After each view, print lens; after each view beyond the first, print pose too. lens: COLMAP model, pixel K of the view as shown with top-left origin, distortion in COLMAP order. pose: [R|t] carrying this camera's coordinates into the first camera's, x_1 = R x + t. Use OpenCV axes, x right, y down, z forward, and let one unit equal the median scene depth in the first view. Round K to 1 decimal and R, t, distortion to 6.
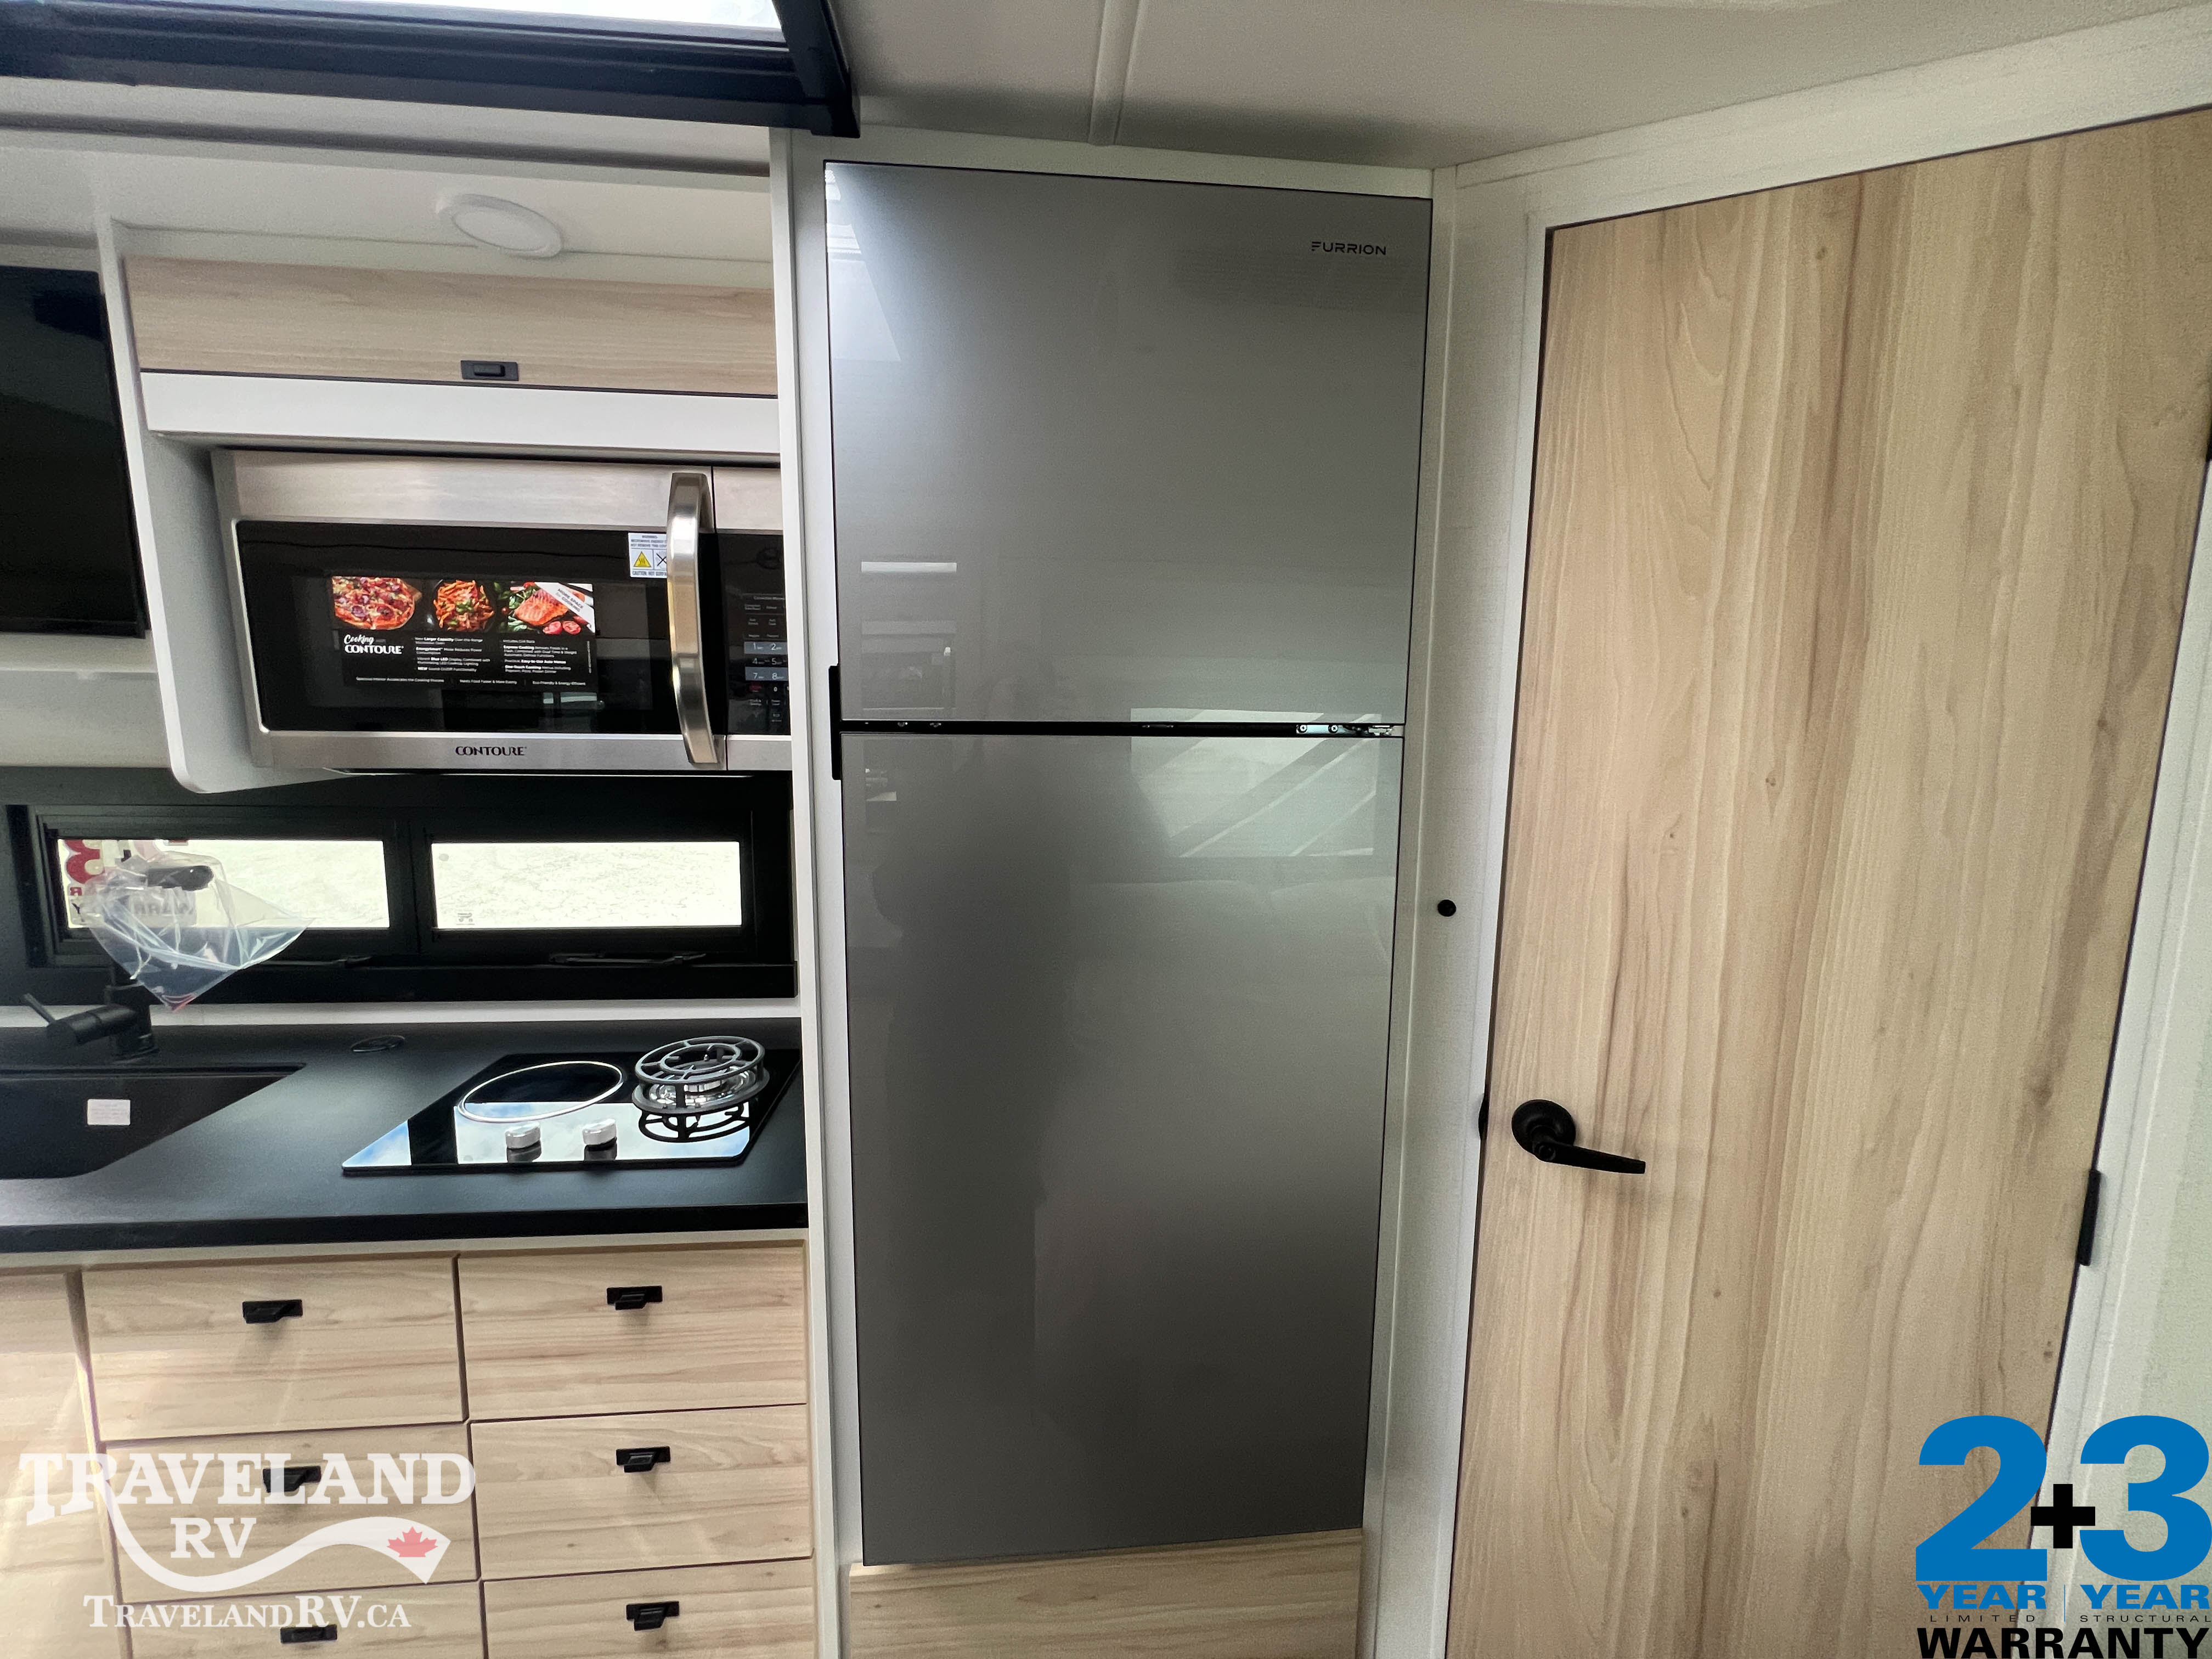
lens RADIAL K [[885.9, 0, 1104.2], [0, 885.9, 827.5], [0, 0, 1]] dist [-0.002048, 0.000128]
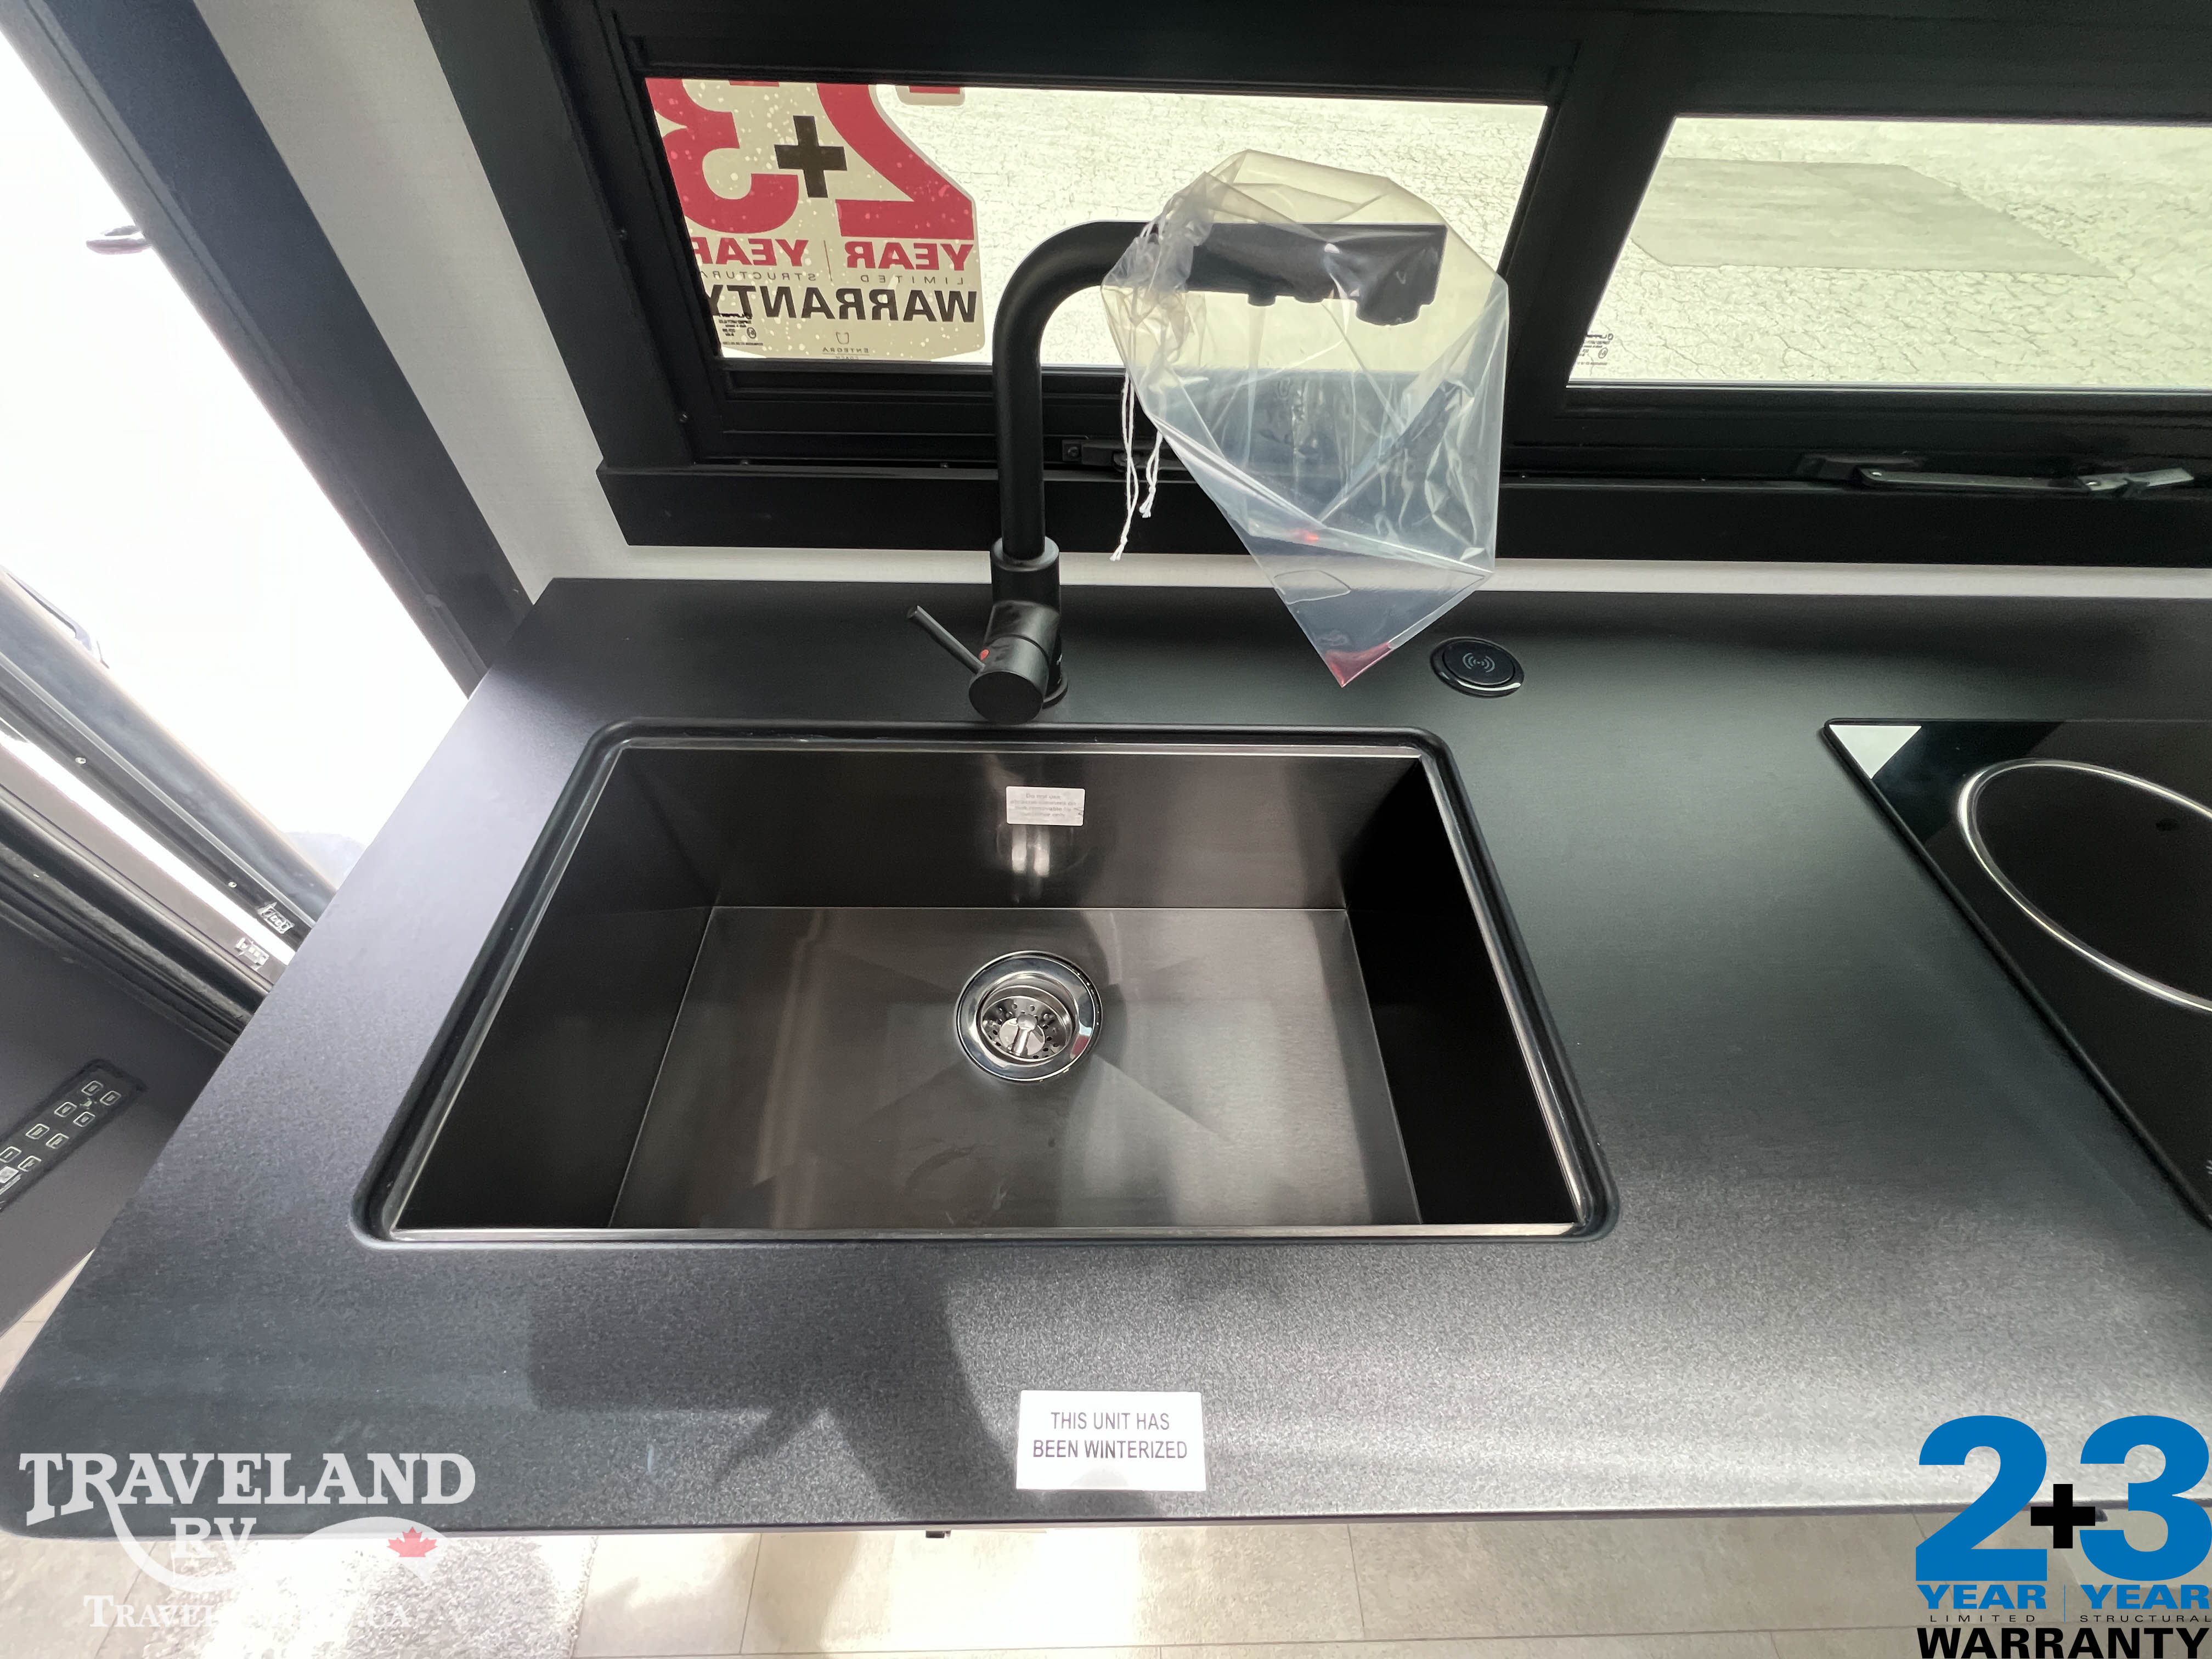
lens RADIAL K [[885.9, 0, 1104.2], [0, 885.9, 827.5], [0, 0, 1]] dist [-0.002048, 0.000128]
pose [[0.997124, 0.061599, -0.044161, -1.307026], [-0.016157, 0.742009, 0.670196, -0.004015], [0.074051, -0.667554, 0.740870, 0.764223]]
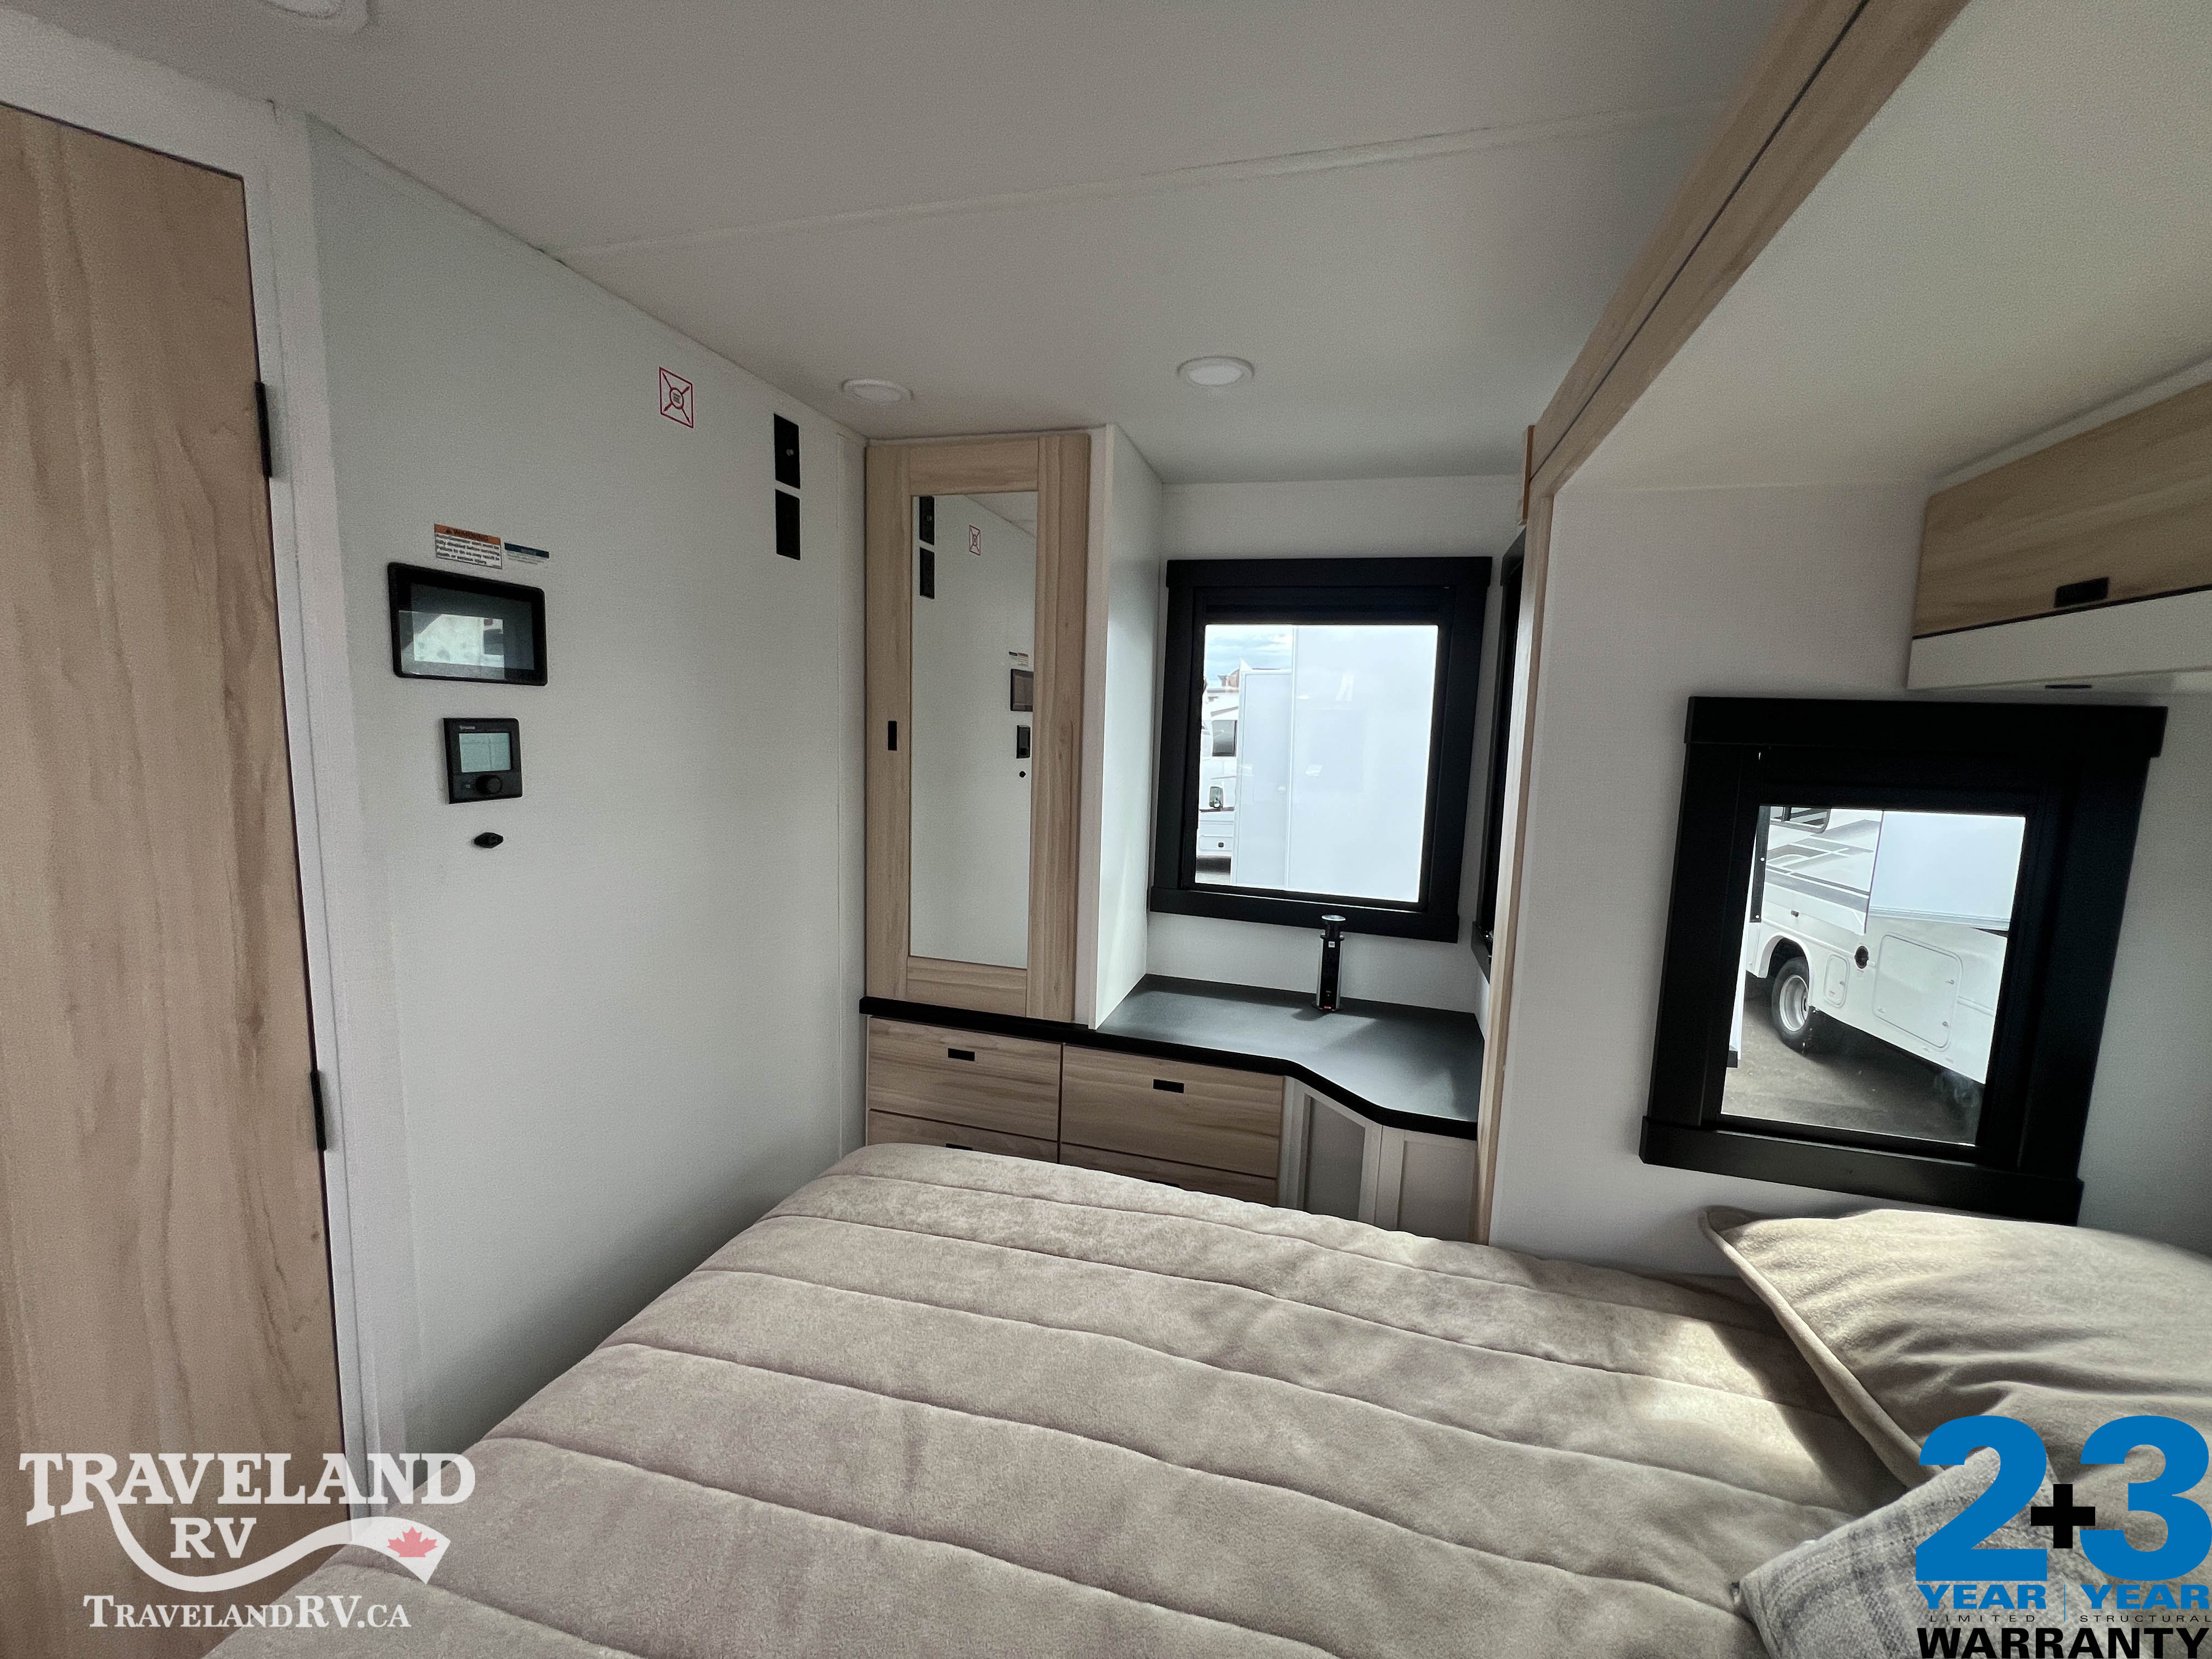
lens RADIAL K [[885.9, 0, 1104.2], [0, 885.9, 827.5], [0, 0, 1]] dist [-0.002048, 0.000128]
pose [[0.369519, -0.116454, 0.921897, 0.330056], [0.091850, 0.991835, 0.088472, 0.039998], [-0.924673, 0.051984, 0.377198, -0.323560]]
